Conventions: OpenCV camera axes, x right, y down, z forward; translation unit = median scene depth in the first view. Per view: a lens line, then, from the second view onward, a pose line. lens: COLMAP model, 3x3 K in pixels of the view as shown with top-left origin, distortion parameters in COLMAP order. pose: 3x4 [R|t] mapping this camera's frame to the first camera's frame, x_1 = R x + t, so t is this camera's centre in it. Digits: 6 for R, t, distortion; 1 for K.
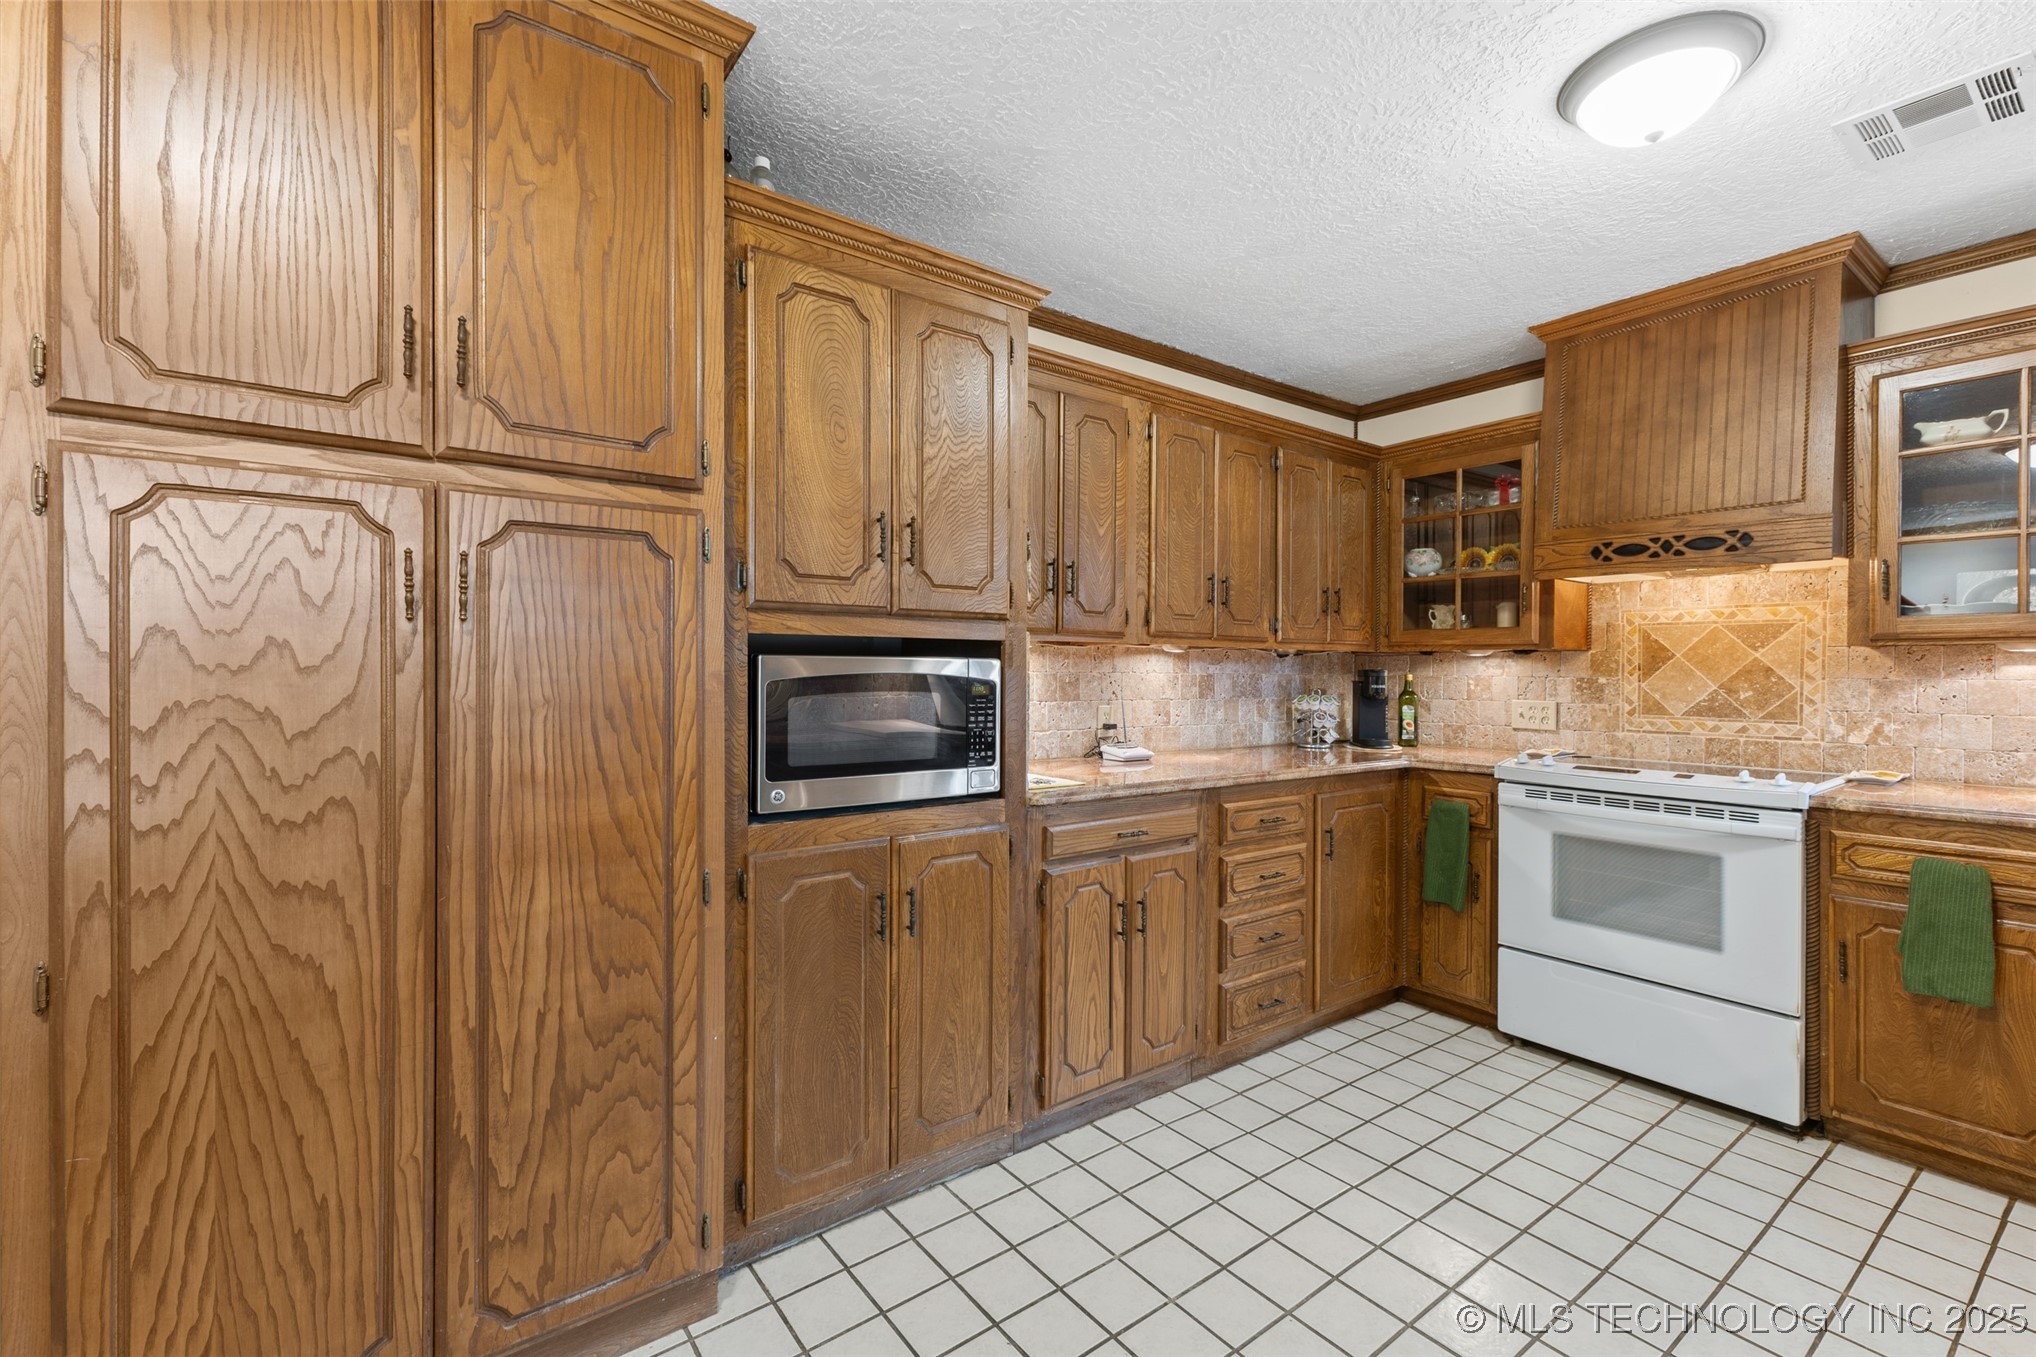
lens RADIAL K [[874.2, 0, 1021.2], [0, 874.2, 674.2], [0, 0, 1]] dist [0.007428, -0.000829]
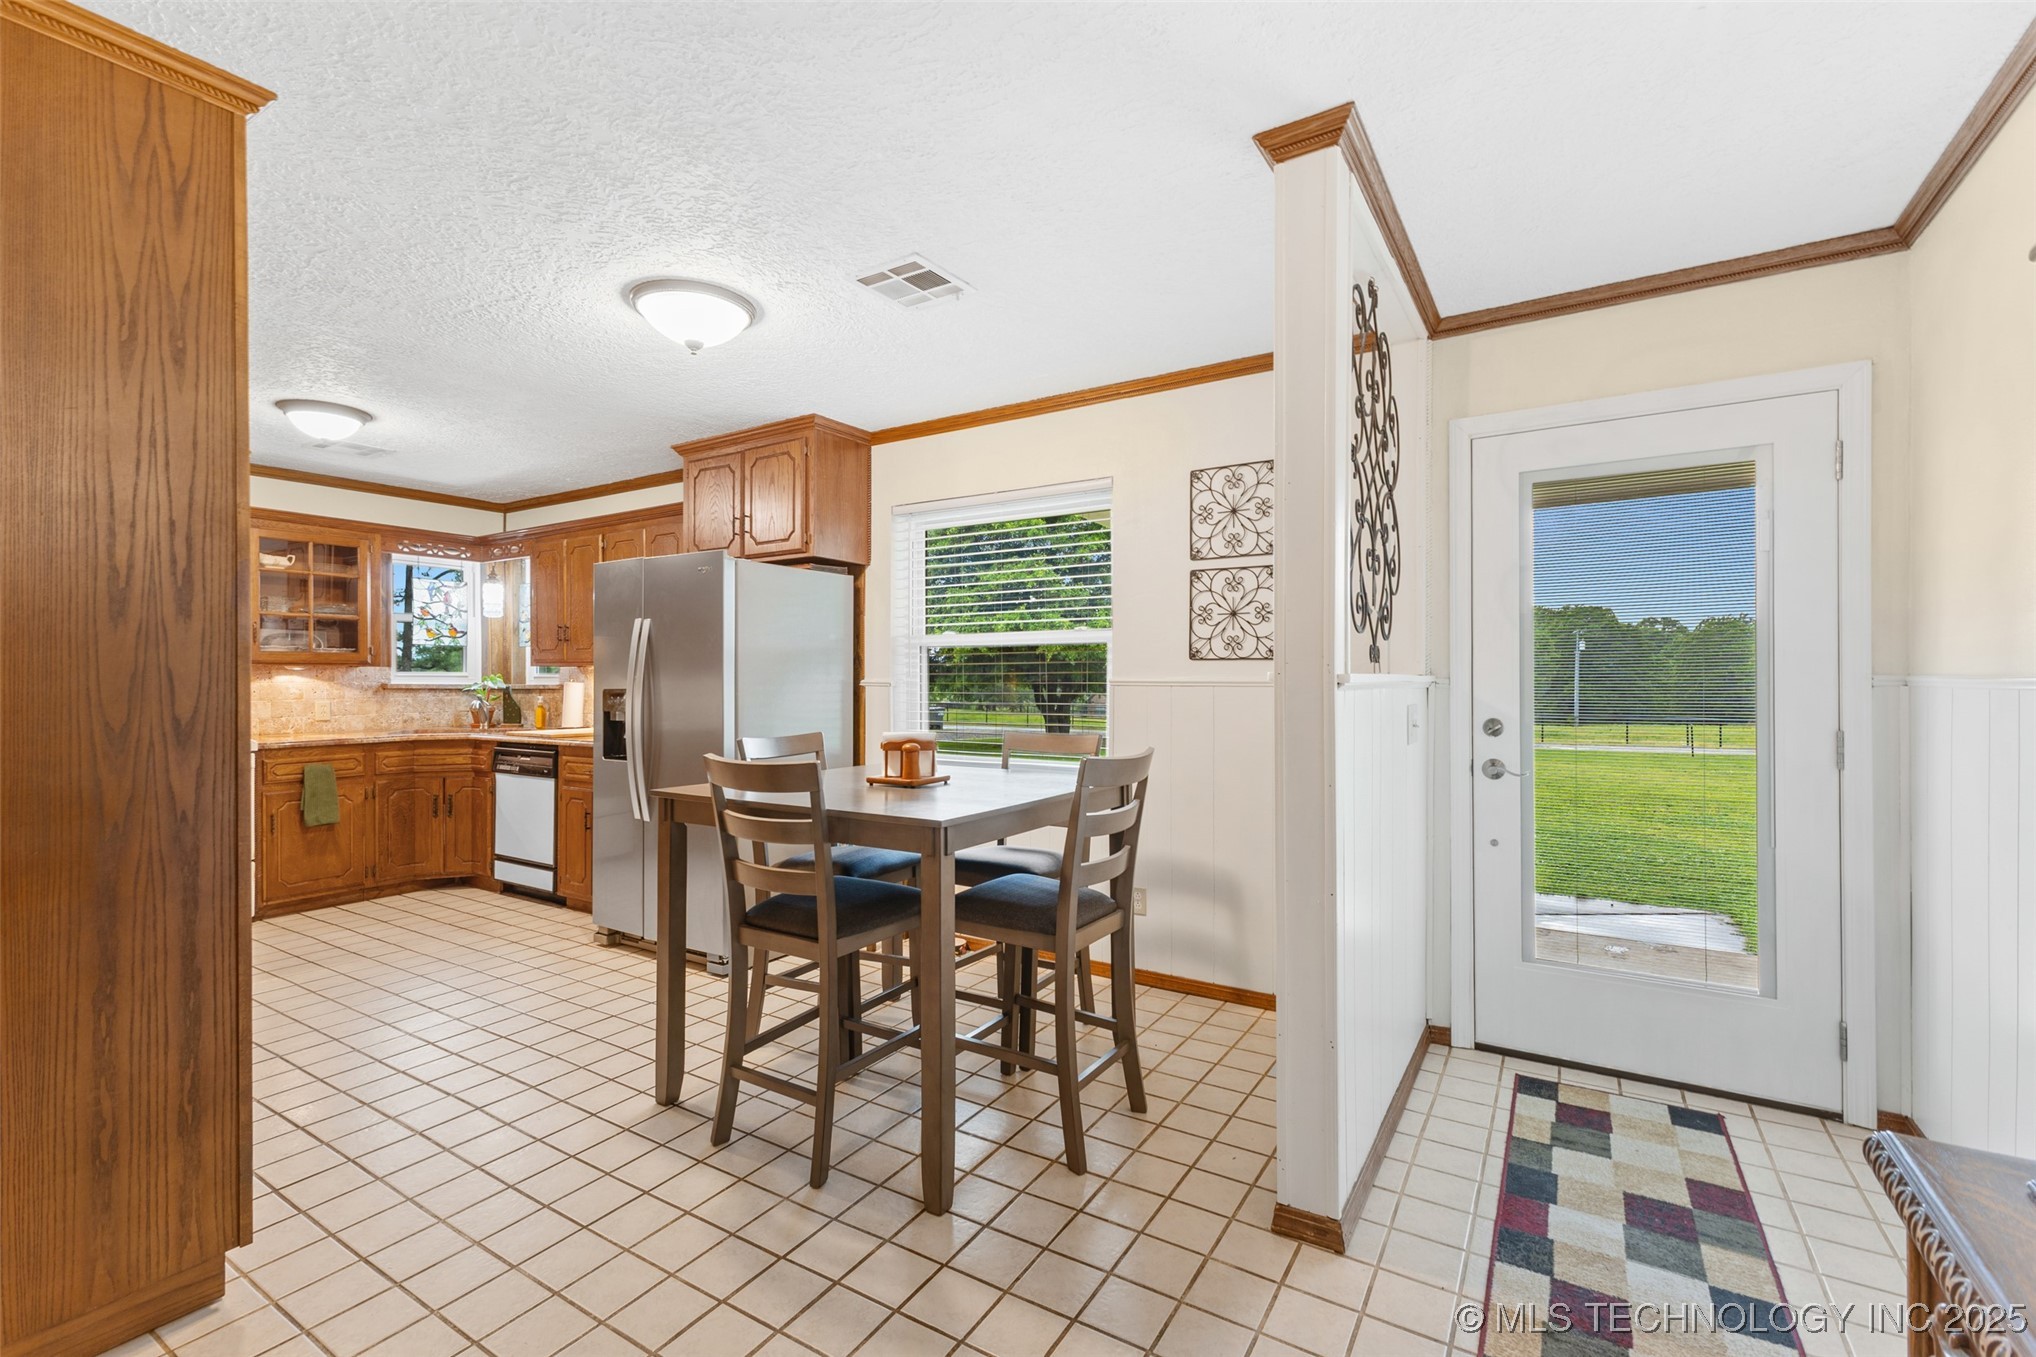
lens RADIAL K [[874.2, 0, 1021.2], [0, 874.2, 674.2], [0, 0, 1]] dist [0.007428, -0.000829]
pose [[-0.358023, -0.000108, 0.933713, -1.271919], [0.005171, 0.999984, 0.002099, -0.008377], [-0.933698, 0.005580, -0.358017, 0.102217]]
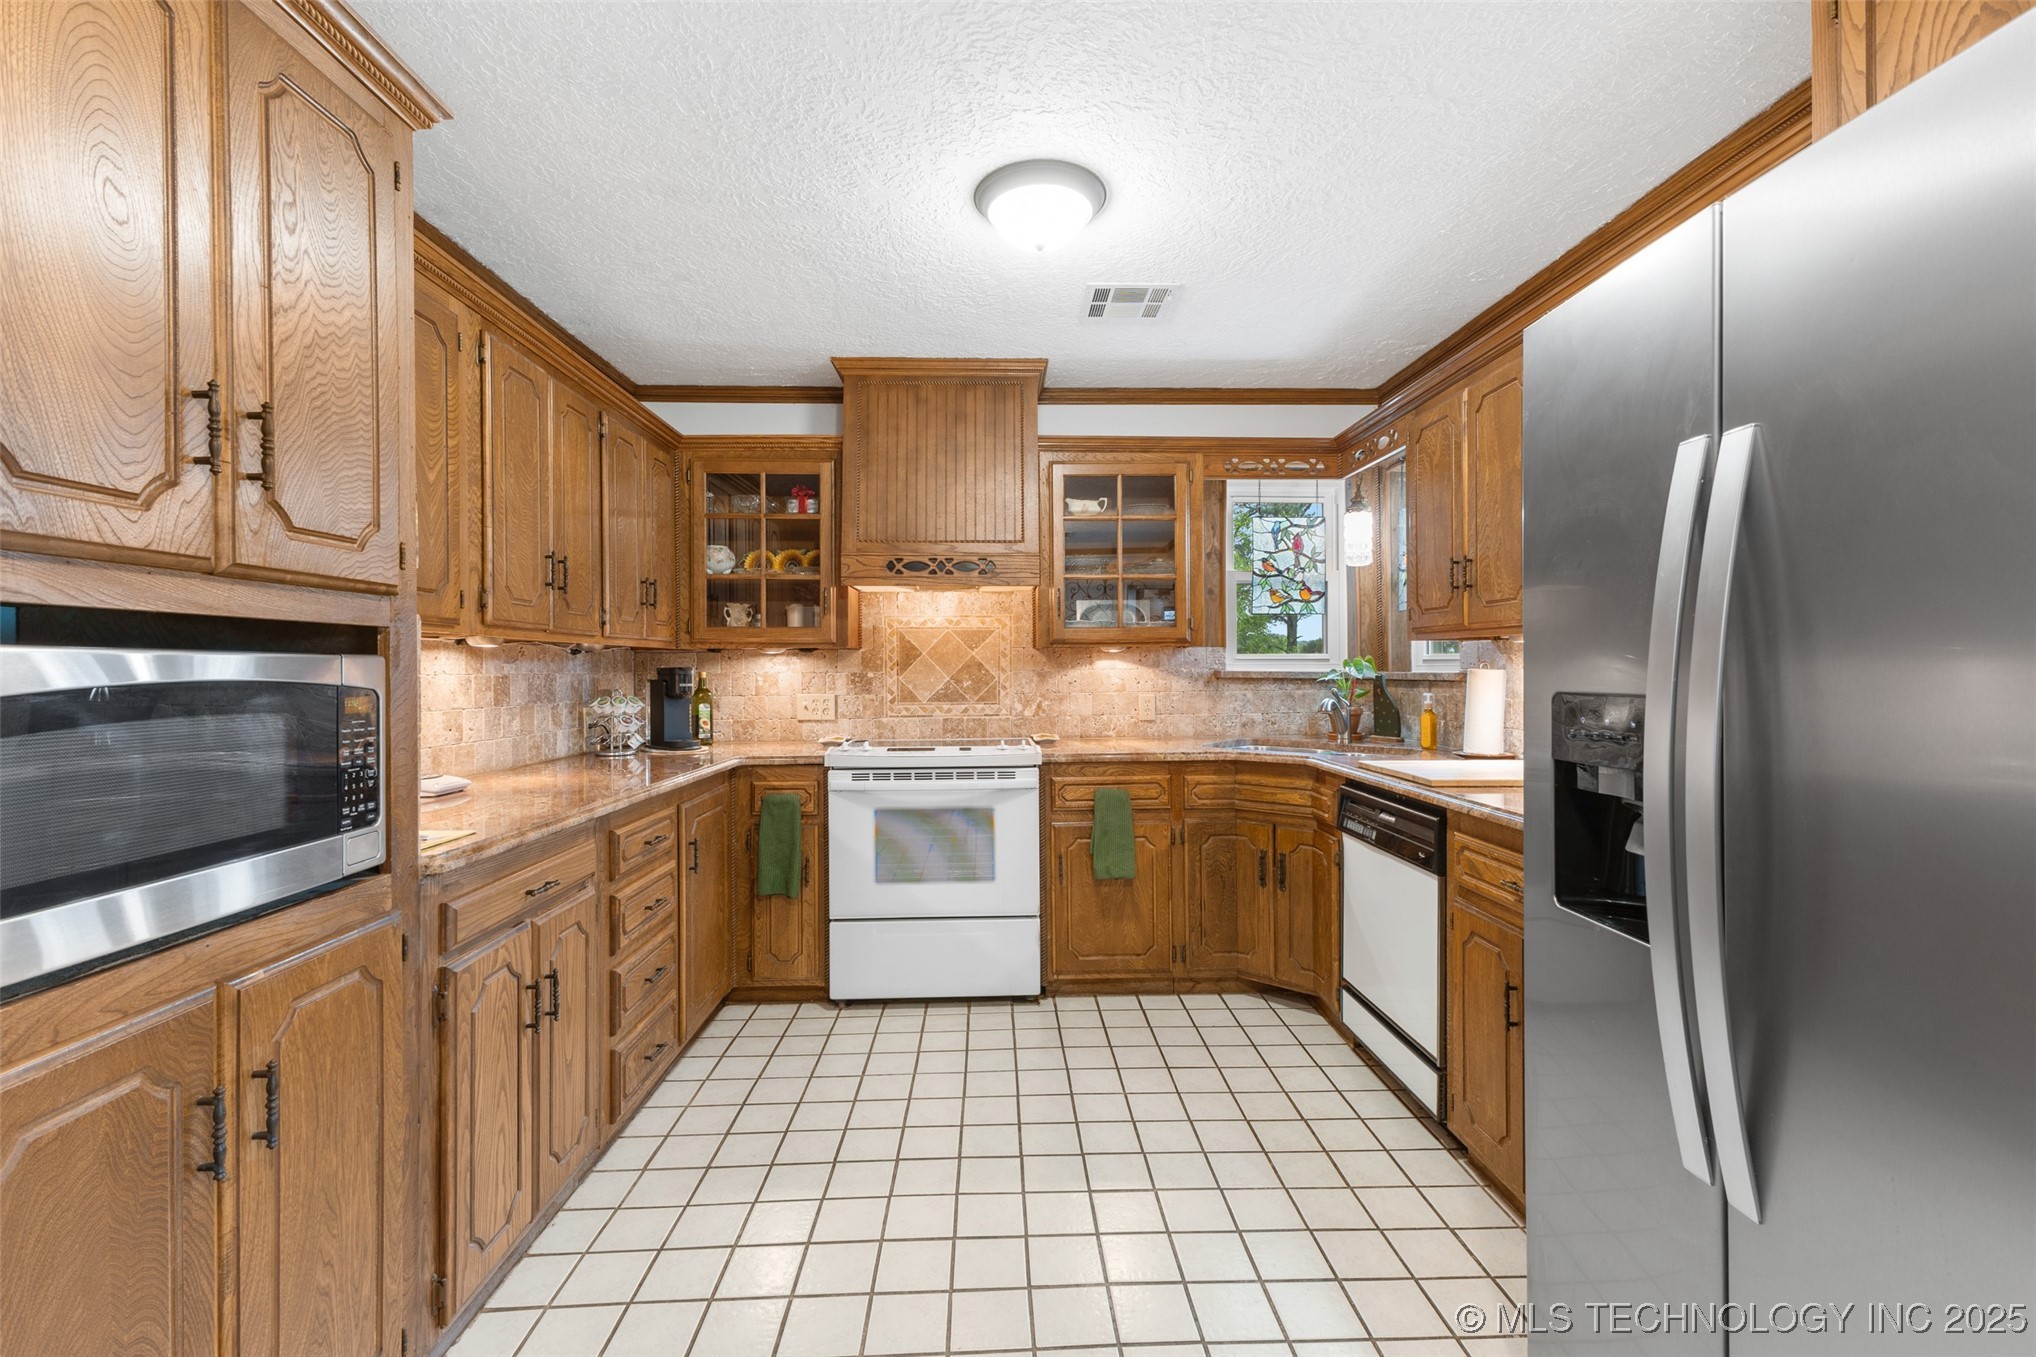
lens RADIAL K [[878.1, 0, 1020.7], [0, 878.1, 665.7], [0, 0, 1]] dist [0.011899, 0.000265]
pose [[0.571345, -0.007907, 0.820672, -0.222946], [0.013722, 0.999906, 0.000081, -0.002665], [-0.820595, 0.011216, 0.571400, 0.193872]]
